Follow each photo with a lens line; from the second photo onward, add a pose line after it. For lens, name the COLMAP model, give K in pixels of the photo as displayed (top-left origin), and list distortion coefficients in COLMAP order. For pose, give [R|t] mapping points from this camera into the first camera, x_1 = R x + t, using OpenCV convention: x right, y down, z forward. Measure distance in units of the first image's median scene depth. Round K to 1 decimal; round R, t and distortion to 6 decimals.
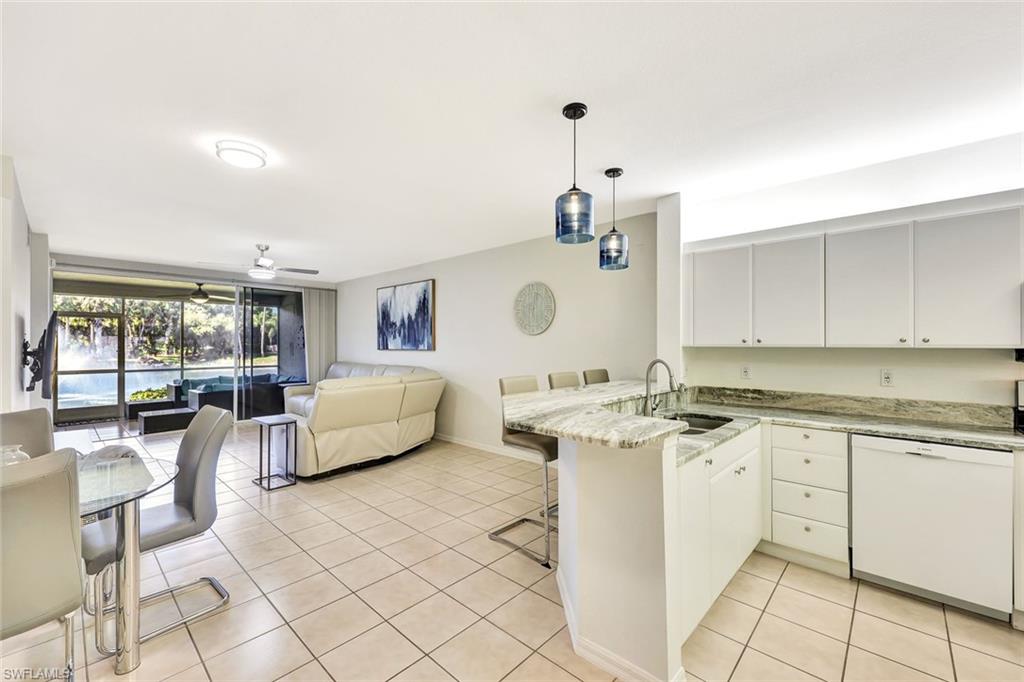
lens RADIAL K [[417.6, 0, 510.2], [0, 417.6, 342.8], [0, 0, 1]] dist [0.008592, -0.003336]
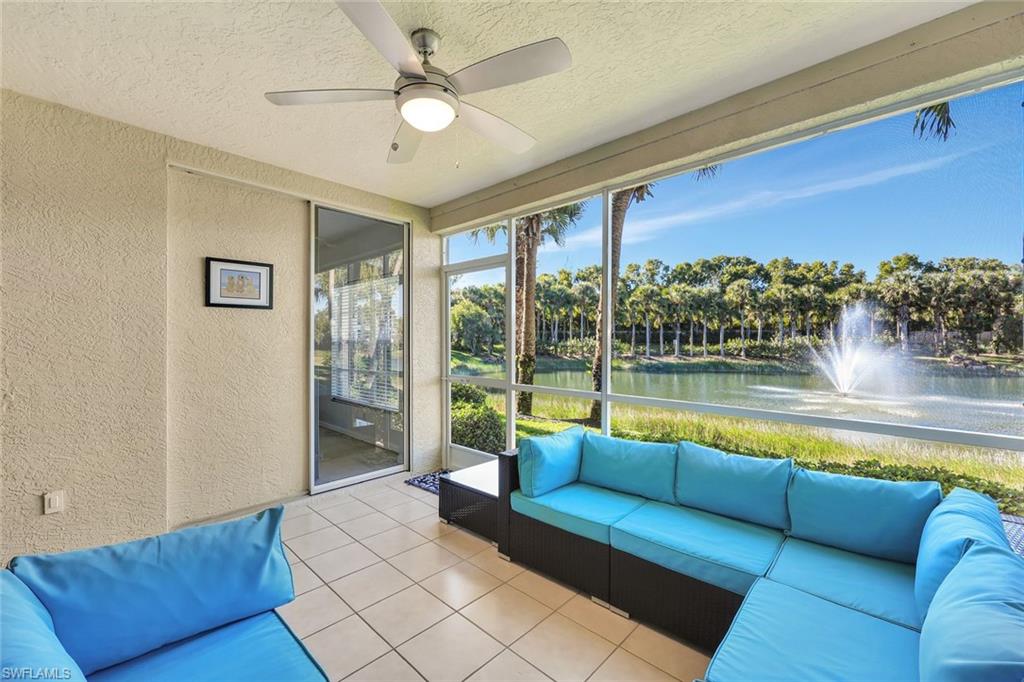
lens RADIAL K [[417.6, 0, 514.8], [0, 417.6, 338.2], [0, 0, 1]] dist [0.008592, -0.003336]
pose [[0.003021, -0.003226, -0.999990, -0.605511], [-0.000975, 0.999994, -0.003229, 0.023097], [0.999995, 0.000985, 0.003018, 1.237714]]
